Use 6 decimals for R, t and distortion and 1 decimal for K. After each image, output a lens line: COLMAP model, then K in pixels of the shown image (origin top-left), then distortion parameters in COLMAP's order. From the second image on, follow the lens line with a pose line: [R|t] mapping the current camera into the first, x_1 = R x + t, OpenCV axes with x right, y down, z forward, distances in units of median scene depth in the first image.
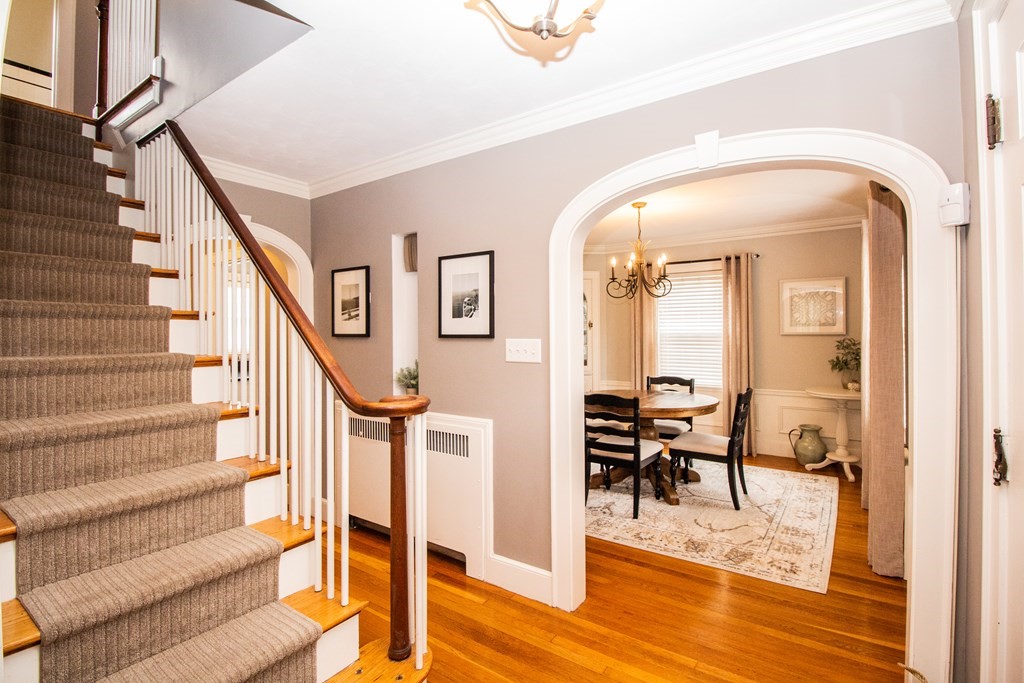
lens RADIAL K [[490.7, 0, 512.0], [0, 490.7, 341.5], [0, 0, 1]] dist [-0.001799, -0.000313]
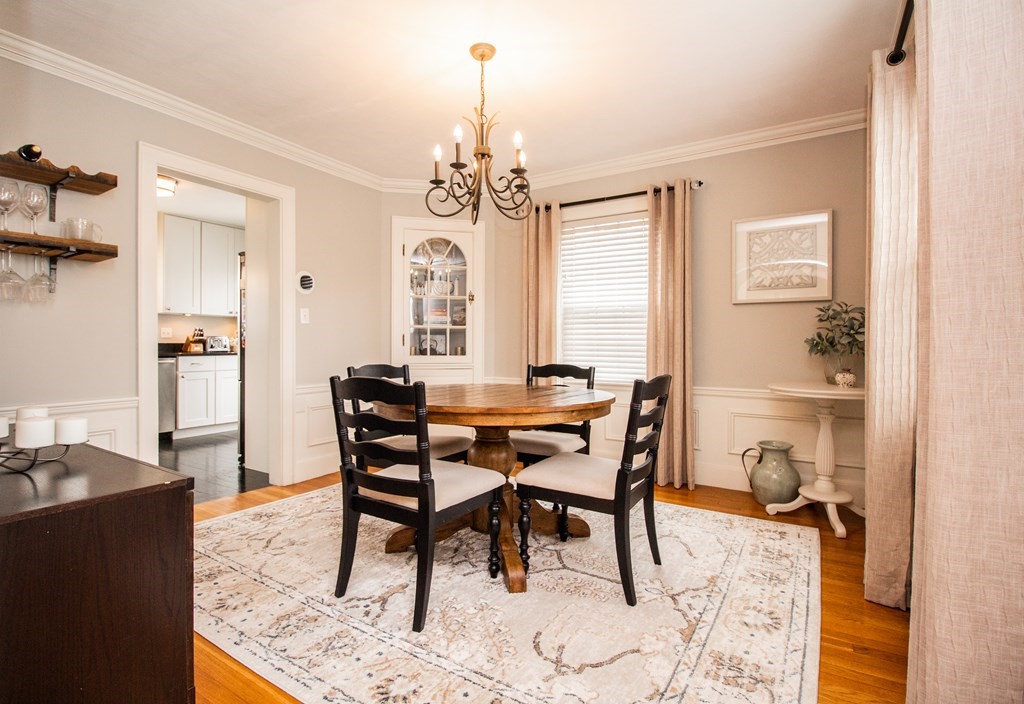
lens RADIAL K [[508.7, 0, 494.2], [0, 508.7, 353.9], [0, 0, 1]] dist [0.004739, -0.000169]
pose [[0.999401, 0.011839, 0.032526, 0.235188], [-0.011876, 0.999929, 0.000932, 0.063698], [-0.032513, -0.001317, 0.999470, 0.373344]]
